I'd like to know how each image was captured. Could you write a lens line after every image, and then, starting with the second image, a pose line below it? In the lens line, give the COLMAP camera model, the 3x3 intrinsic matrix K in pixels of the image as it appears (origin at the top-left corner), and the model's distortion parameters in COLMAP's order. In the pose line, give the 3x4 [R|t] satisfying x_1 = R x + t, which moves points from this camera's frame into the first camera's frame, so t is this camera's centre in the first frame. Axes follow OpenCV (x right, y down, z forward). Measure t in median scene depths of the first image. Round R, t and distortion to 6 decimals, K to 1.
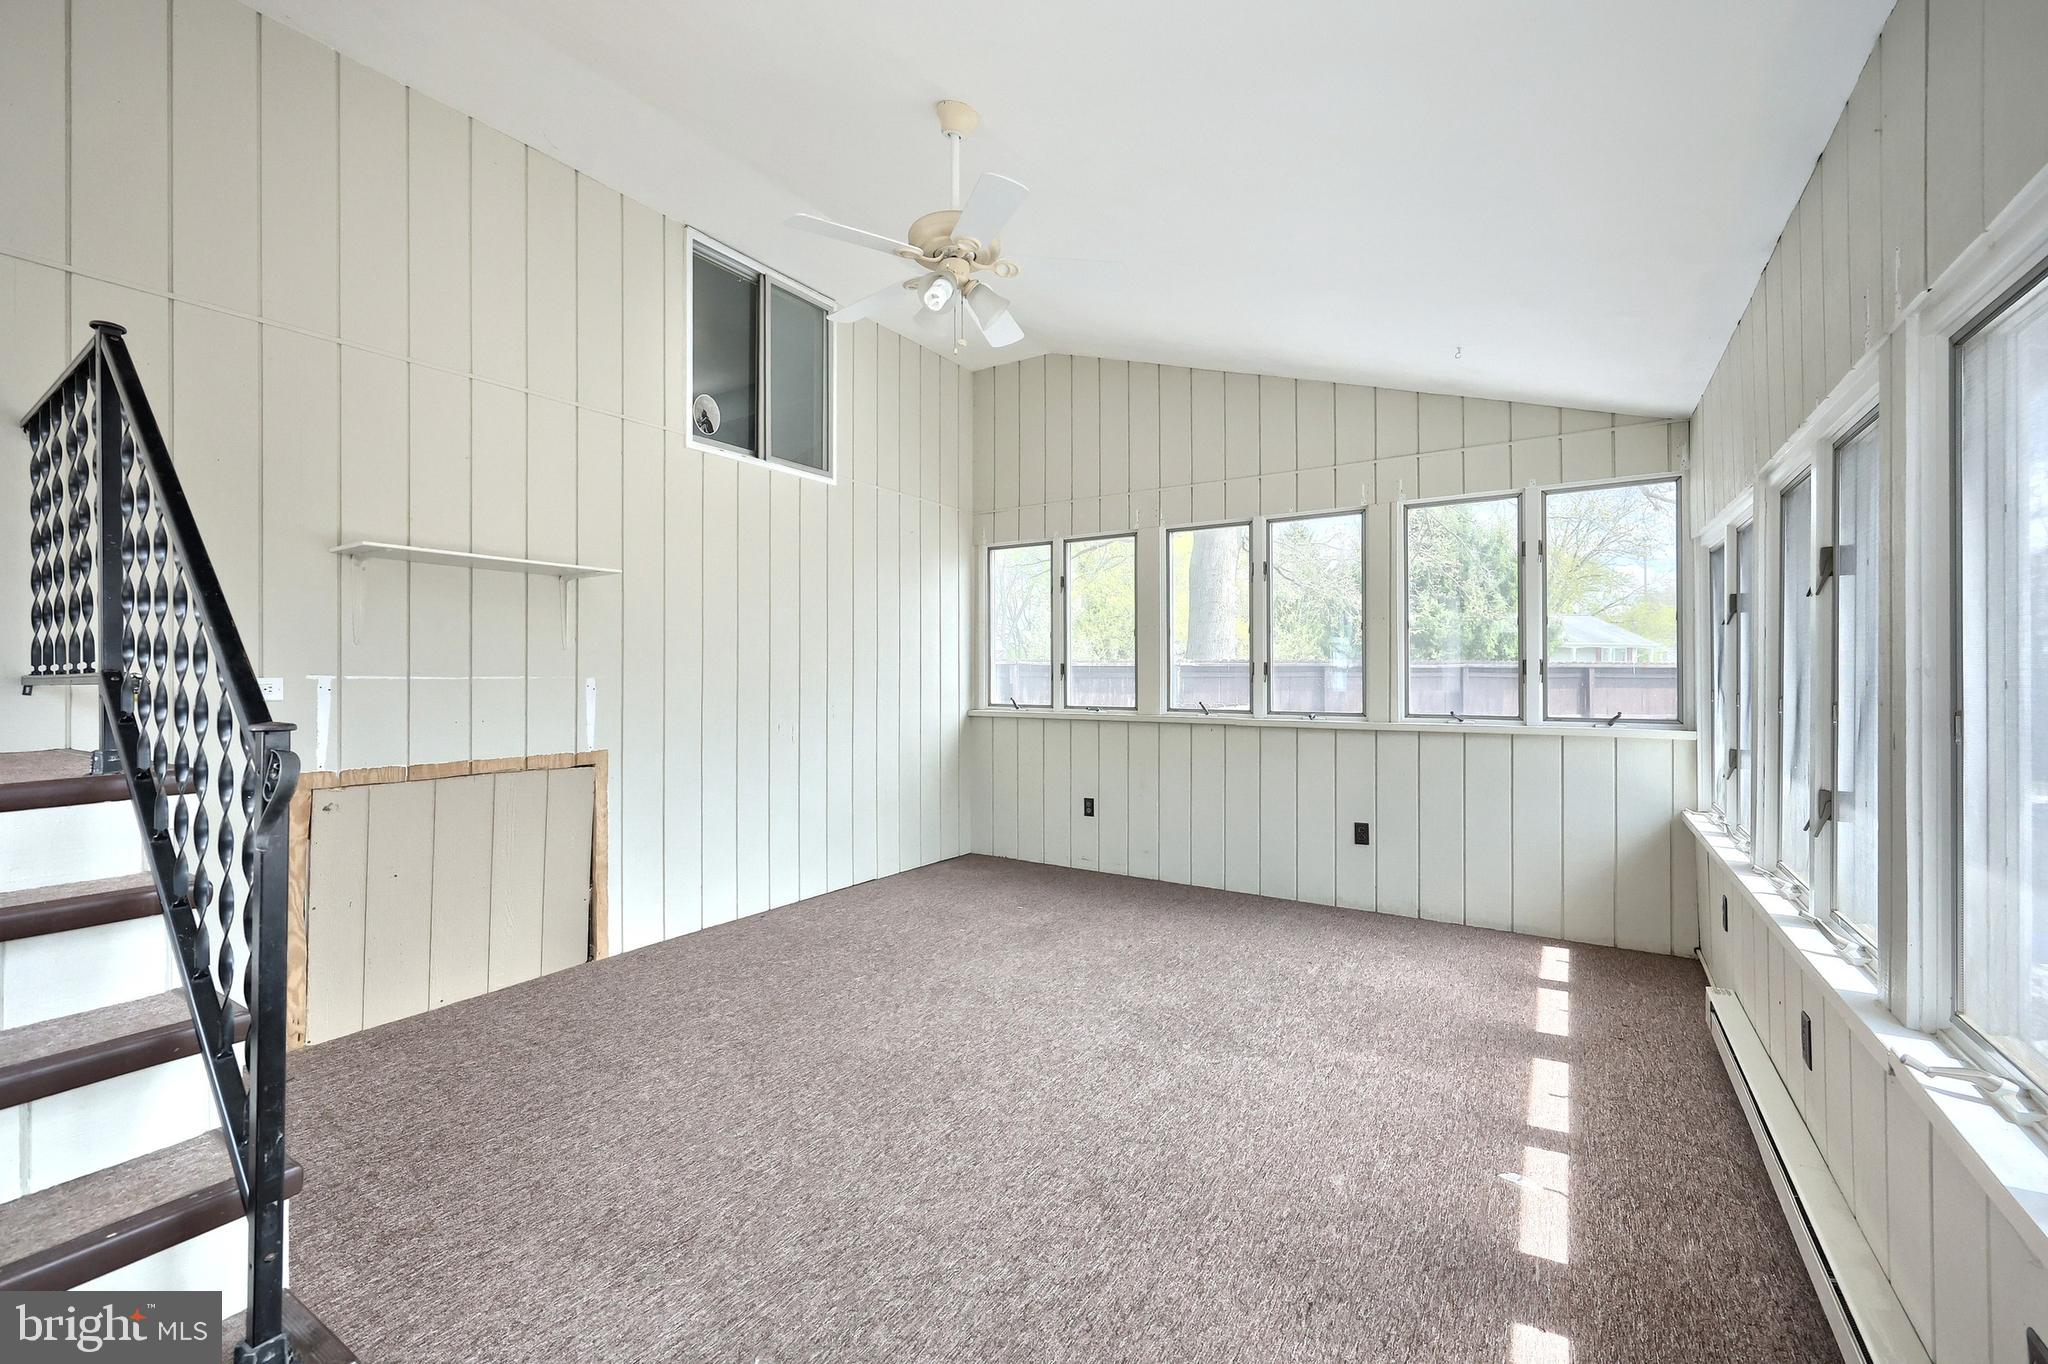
lens RADIAL K [[832.3, 0, 1024.0], [0, 832.3, 682.0], [0, 0, 1]] dist [0.007147, 0.000102]
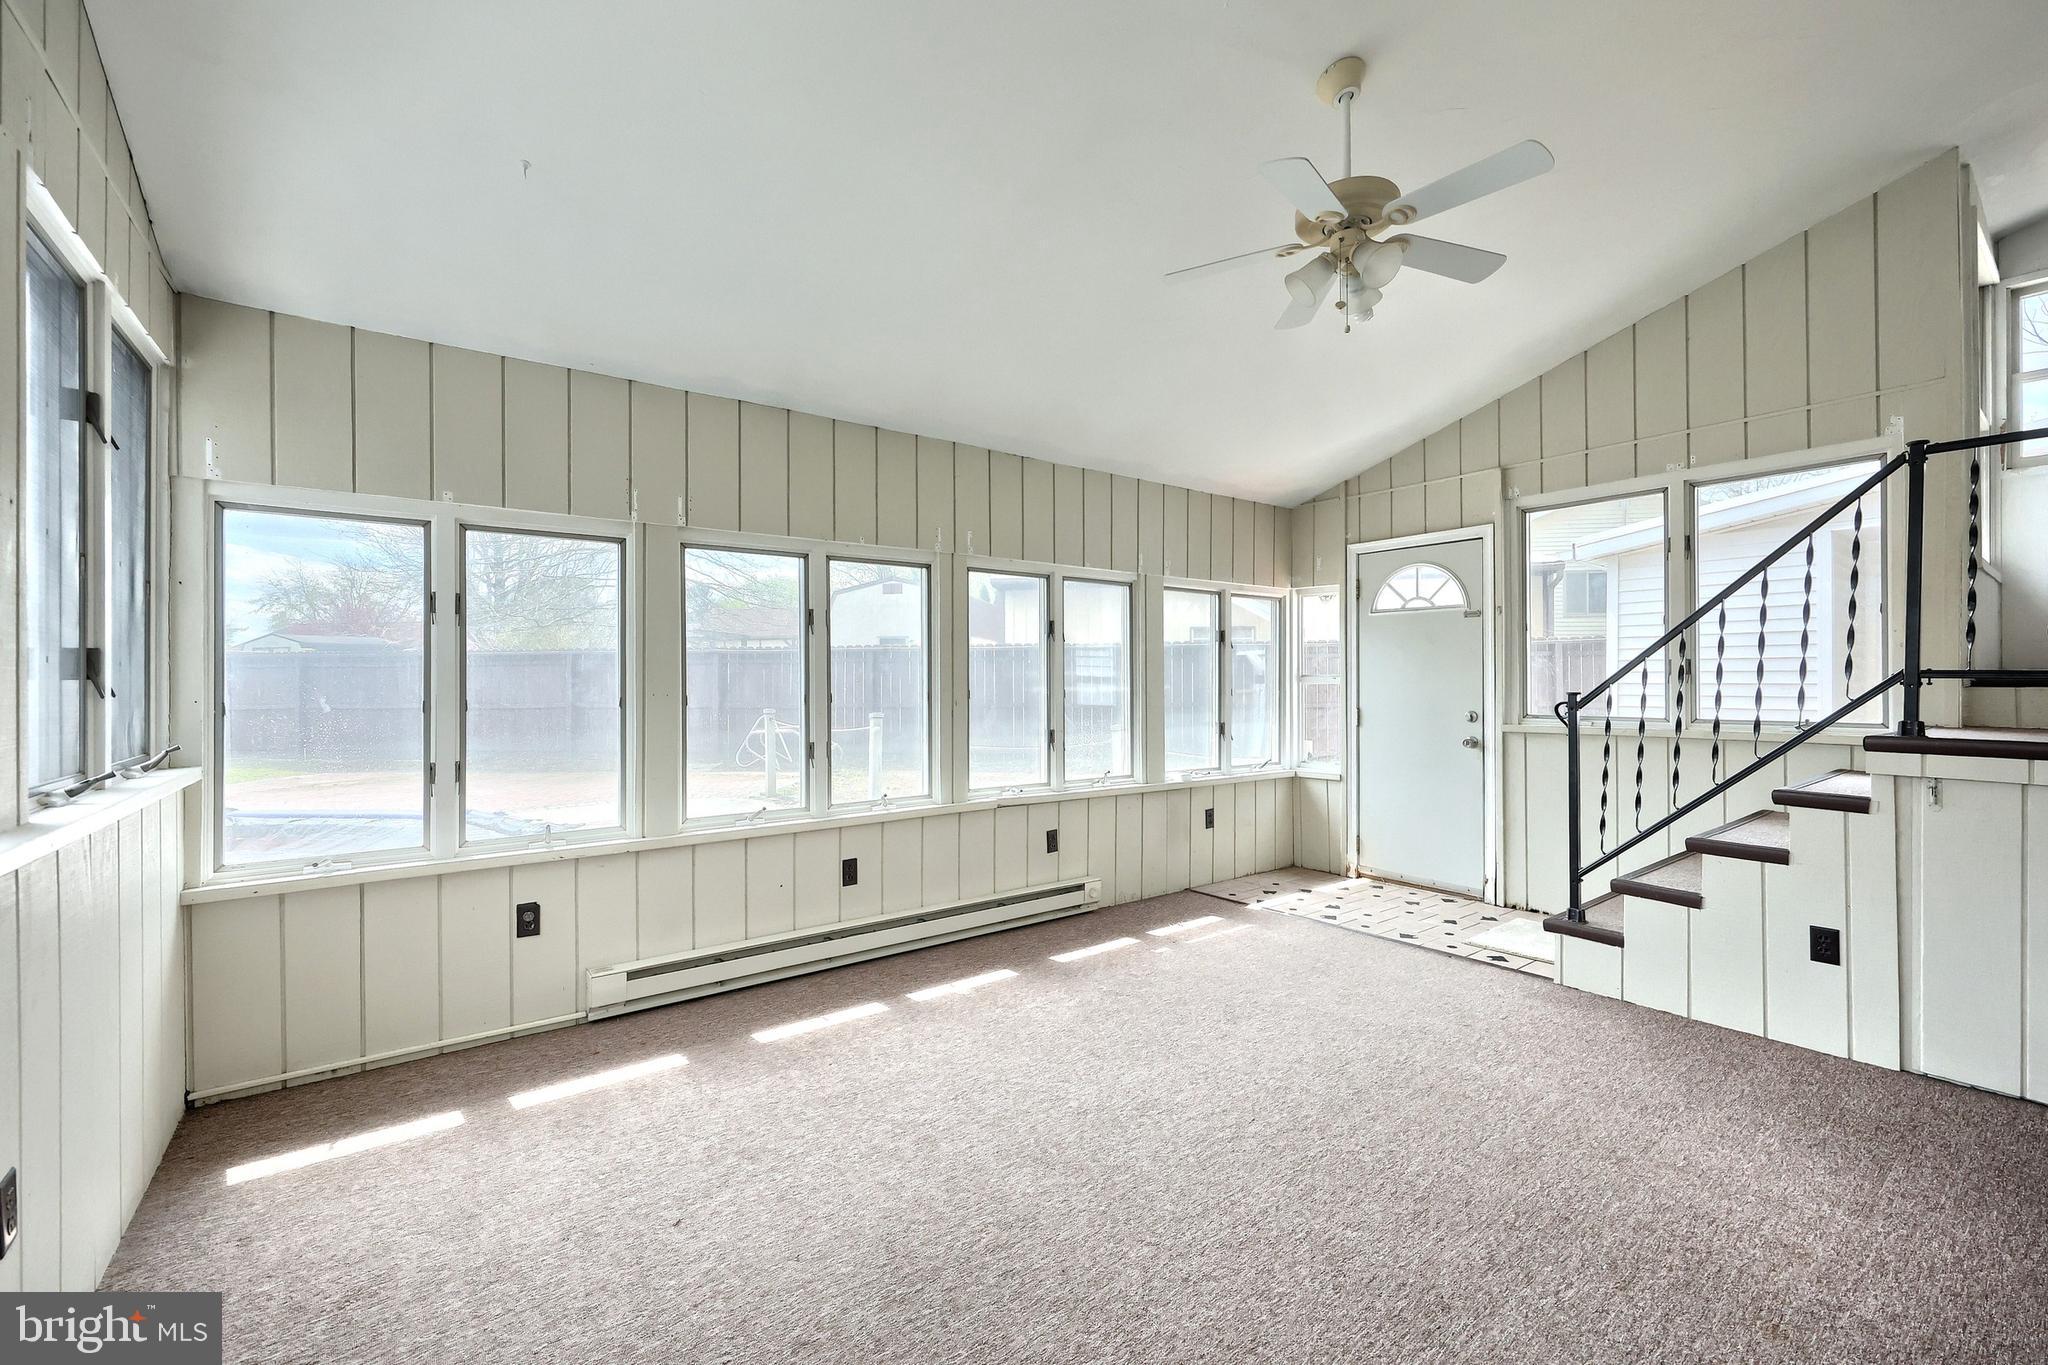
lens RADIAL K [[832.3, 0, 1024.0], [0, 832.3, 682.5], [0, 0, 1]] dist [0.007147, 0.000102]
pose [[-0.936923, 0.006157, 0.349480, -0.059032], [0.012041, 0.999820, 0.014666, -0.012337], [-0.349327, 0.017949, -0.936829, 1.722080]]
